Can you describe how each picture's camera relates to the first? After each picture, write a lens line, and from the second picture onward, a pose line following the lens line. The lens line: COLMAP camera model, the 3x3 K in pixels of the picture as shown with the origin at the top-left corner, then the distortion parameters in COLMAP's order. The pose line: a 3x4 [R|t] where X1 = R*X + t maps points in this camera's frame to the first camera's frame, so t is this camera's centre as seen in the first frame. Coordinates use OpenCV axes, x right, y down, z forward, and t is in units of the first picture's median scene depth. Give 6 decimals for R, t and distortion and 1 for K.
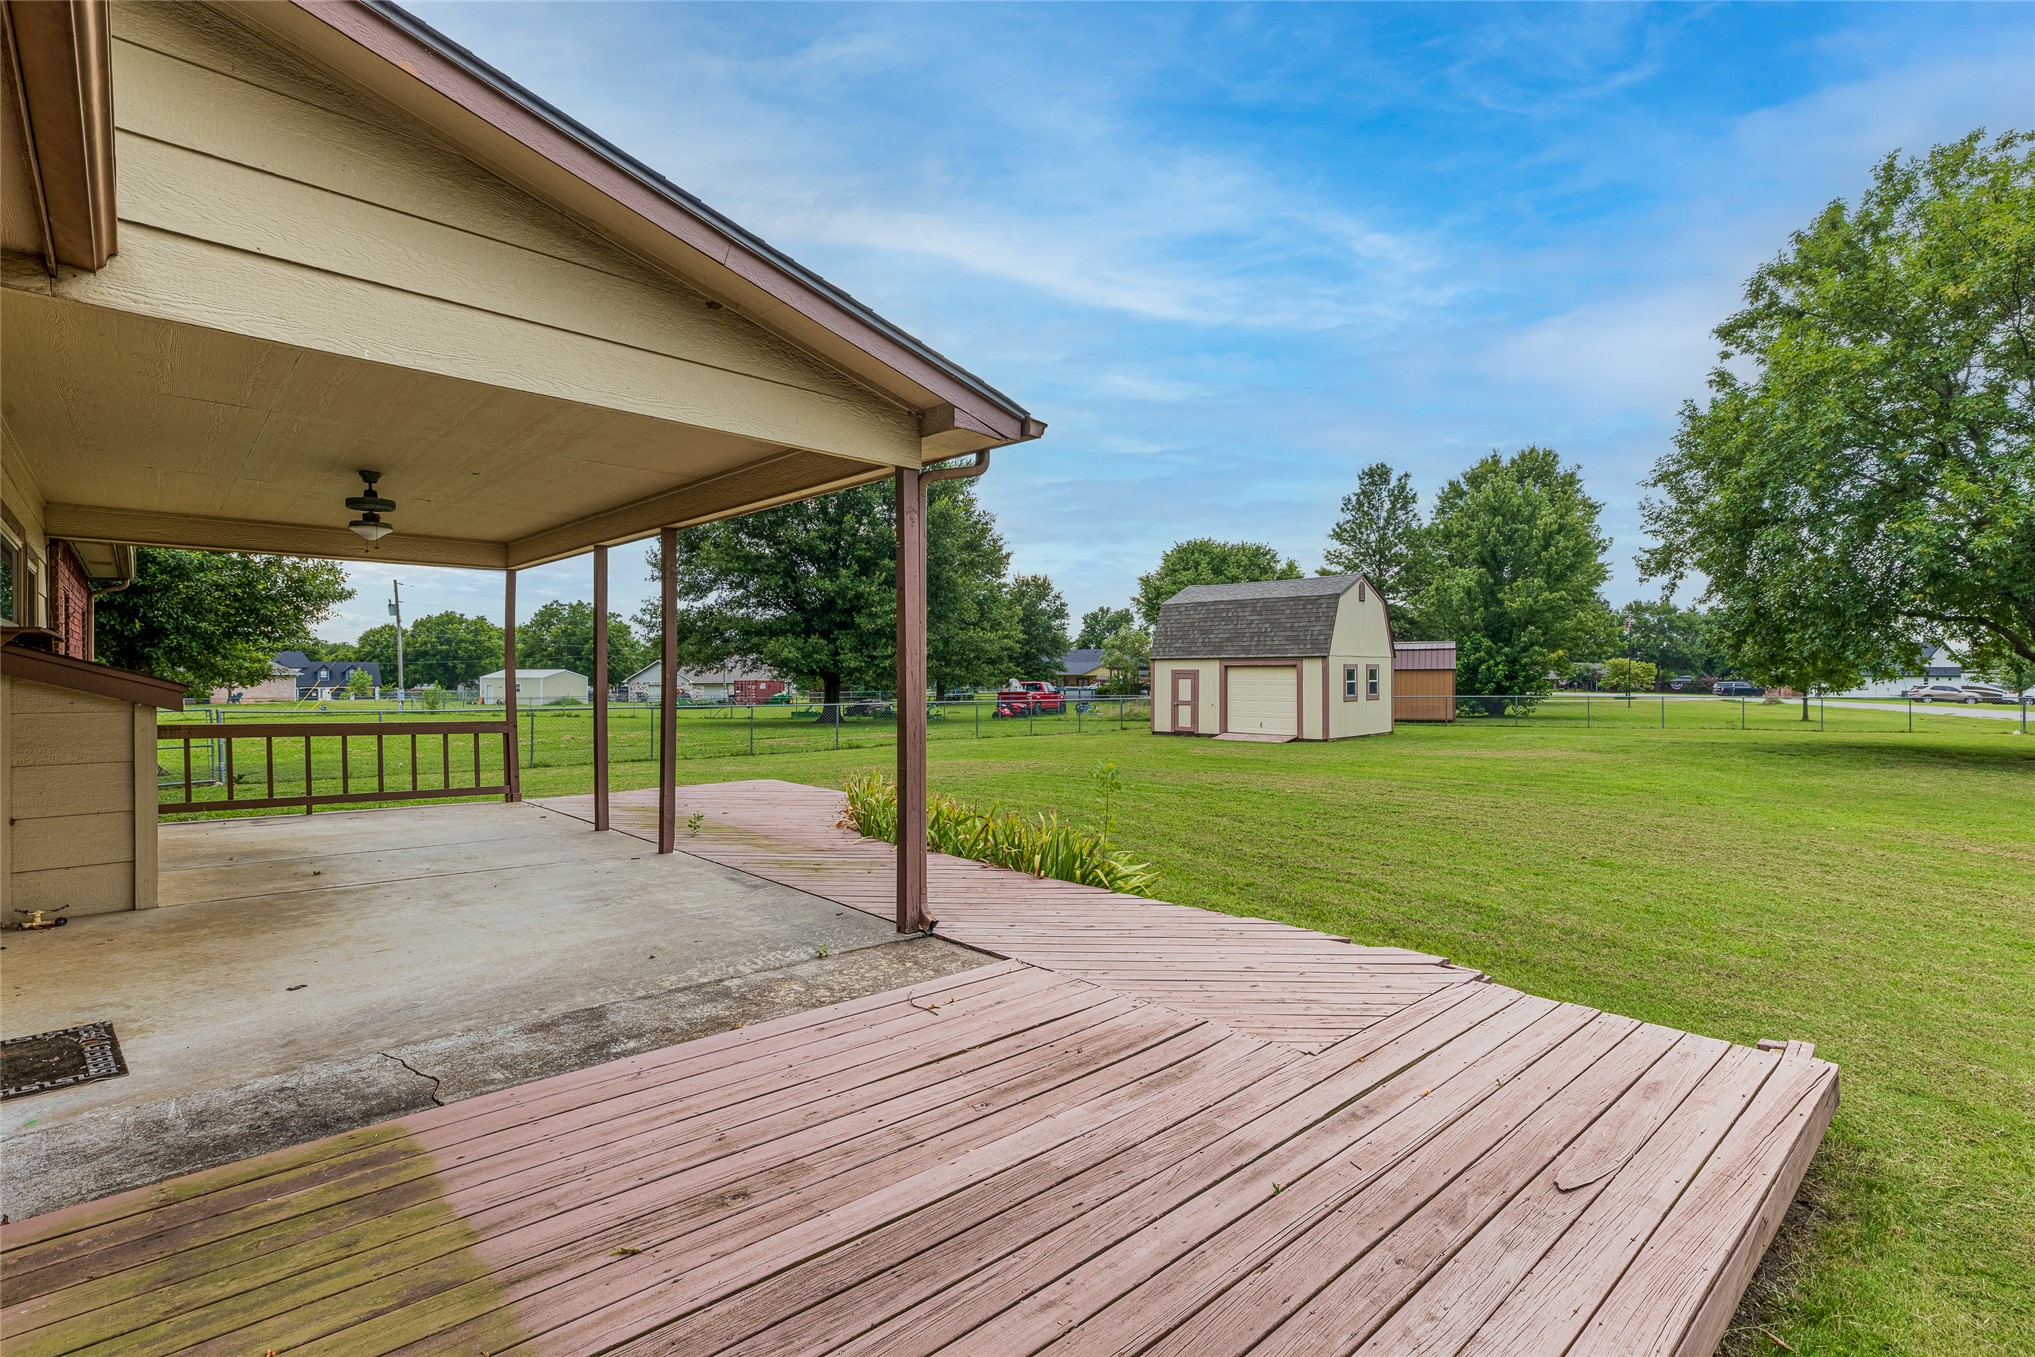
lens RADIAL K [[920.3, 0, 1021.0], [0, 920.3, 680.8], [0, 0, 1]] dist [0.000684, 0.000638]
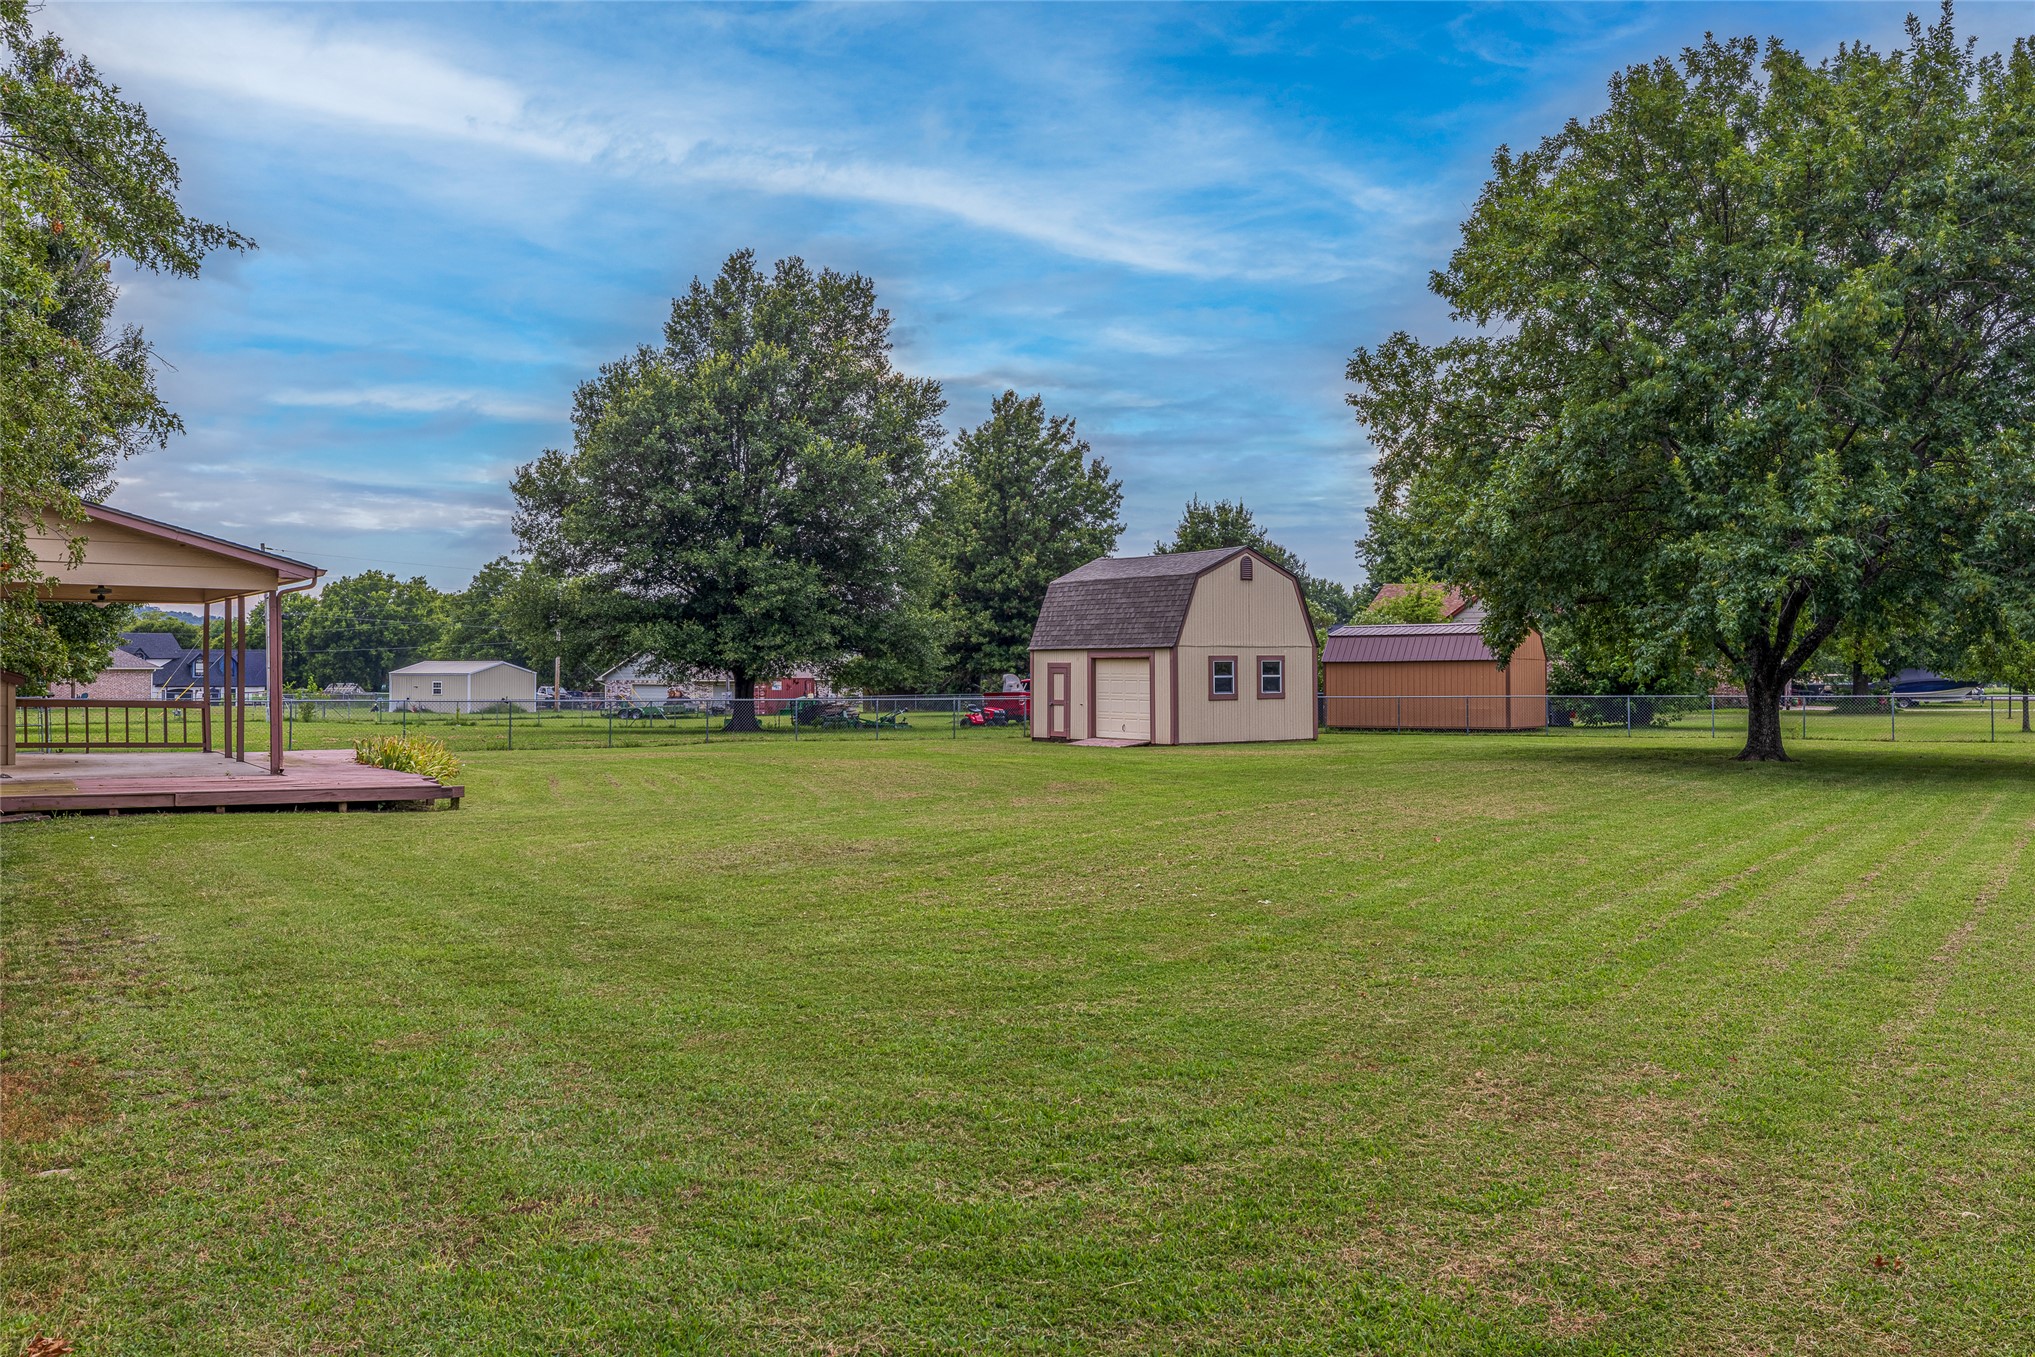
lens RADIAL K [[1686.8, 0, 1020.5], [0, 1686.8, 685.1], [0, 0, 1]] dist [0.038752, -0.000872]
pose [[0.979045, 0.000099, -0.203644, 0.452640], [0.000757, 0.999991, 0.004126, 0.001843], [0.203642, -0.004194, 0.979036, -0.504067]]
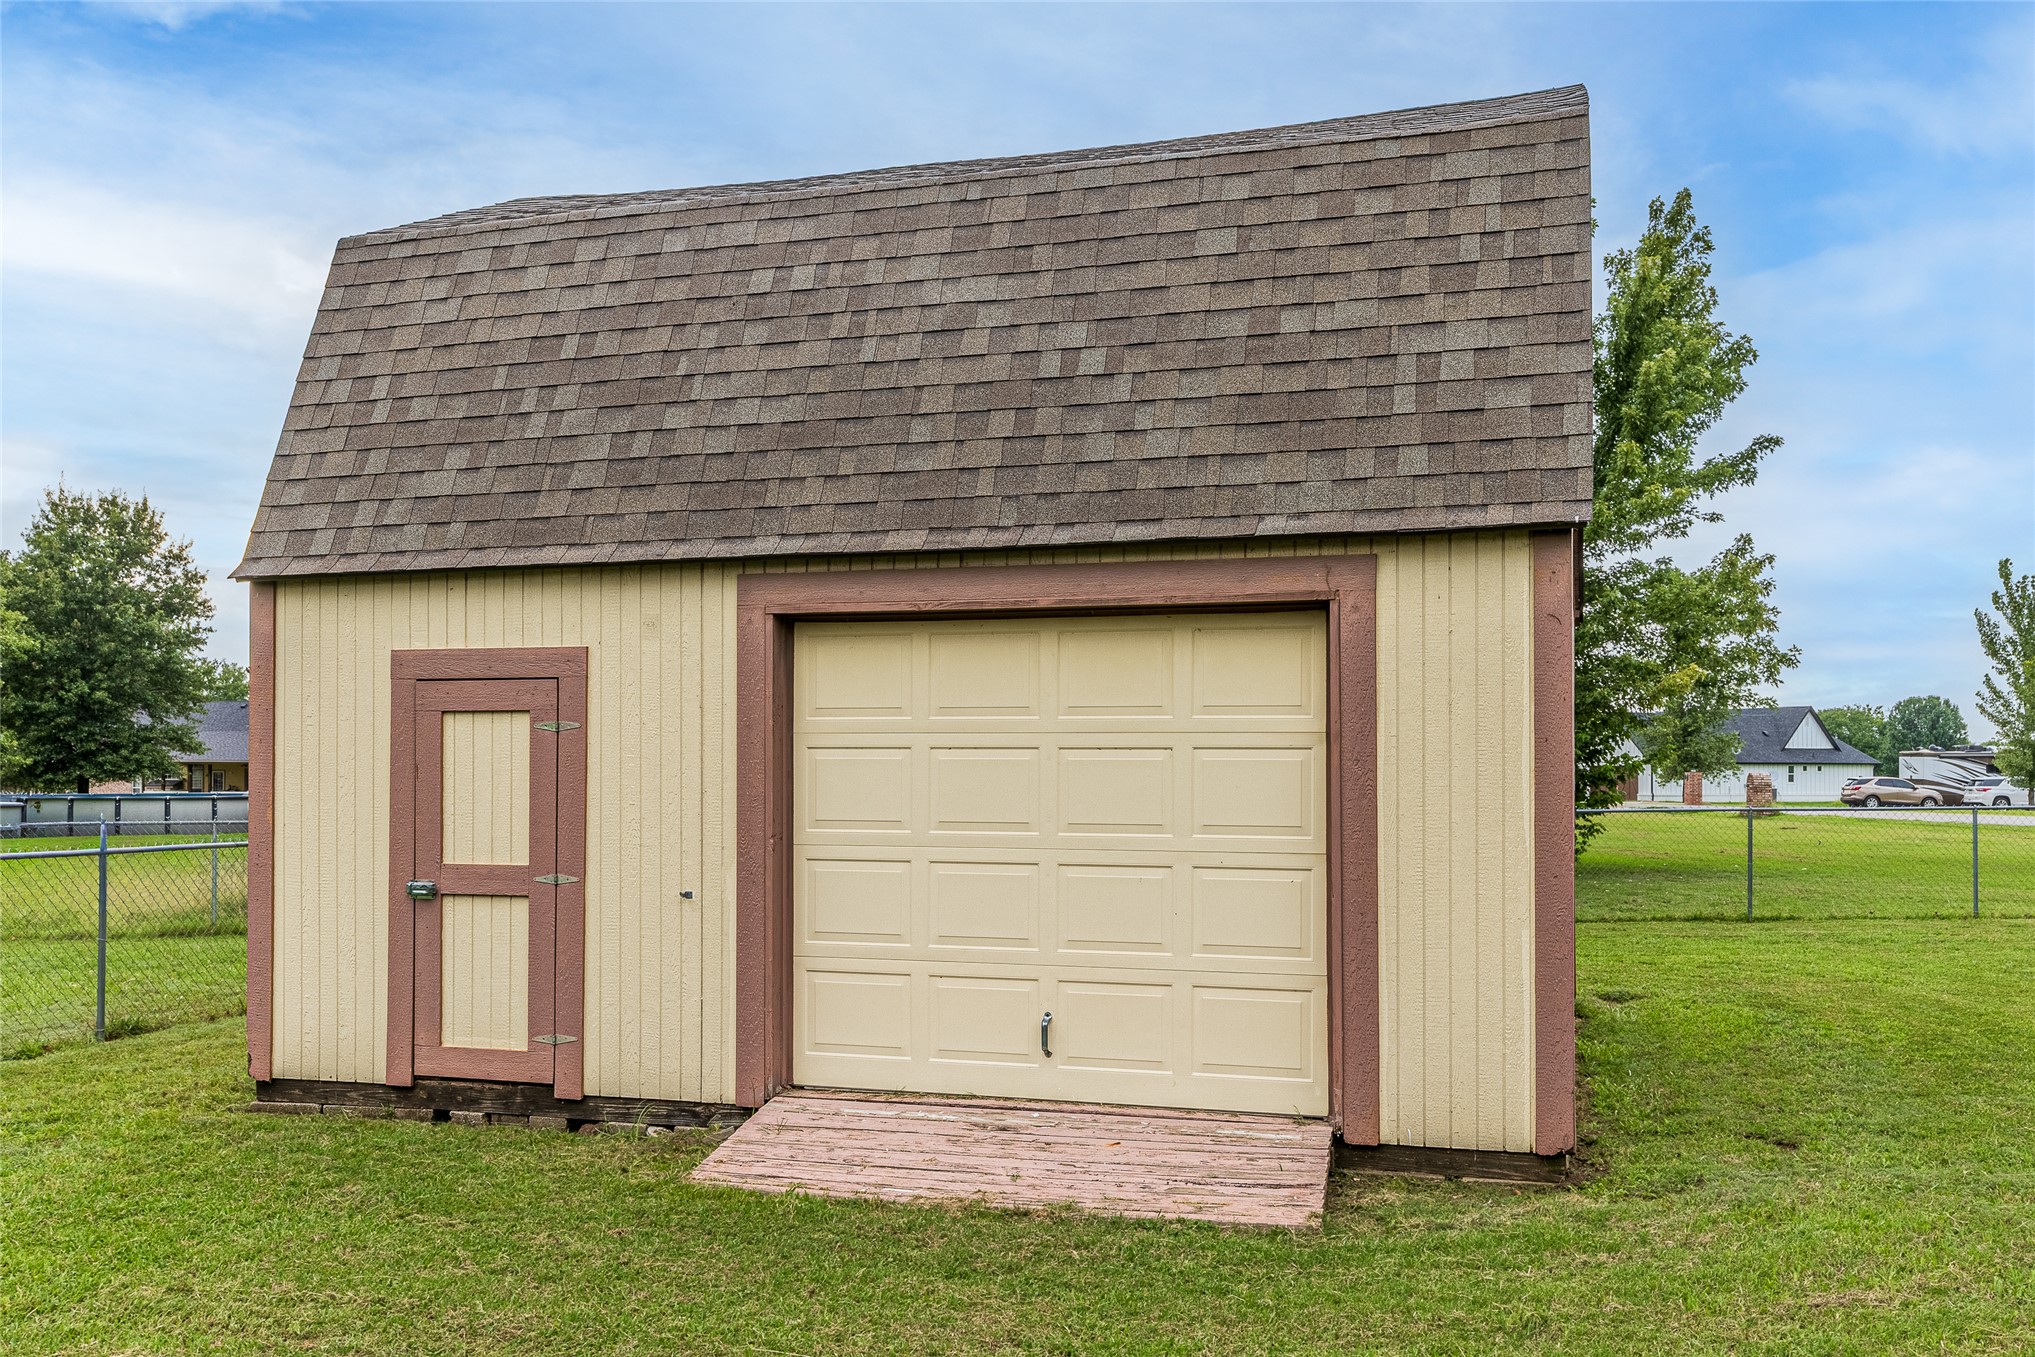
lens RADIAL K [[1802.7, 0, 1021.9], [0, 1802.7, 688.9], [0, 0, 1]] dist [-0.014162, 0.000205]
pose [[0.900127, 0.017782, 0.435265, 0.129866], [0.004004, 0.998787, -0.049084, 0.008094], [-0.435610, 0.045924, 0.898963, 0.706676]]
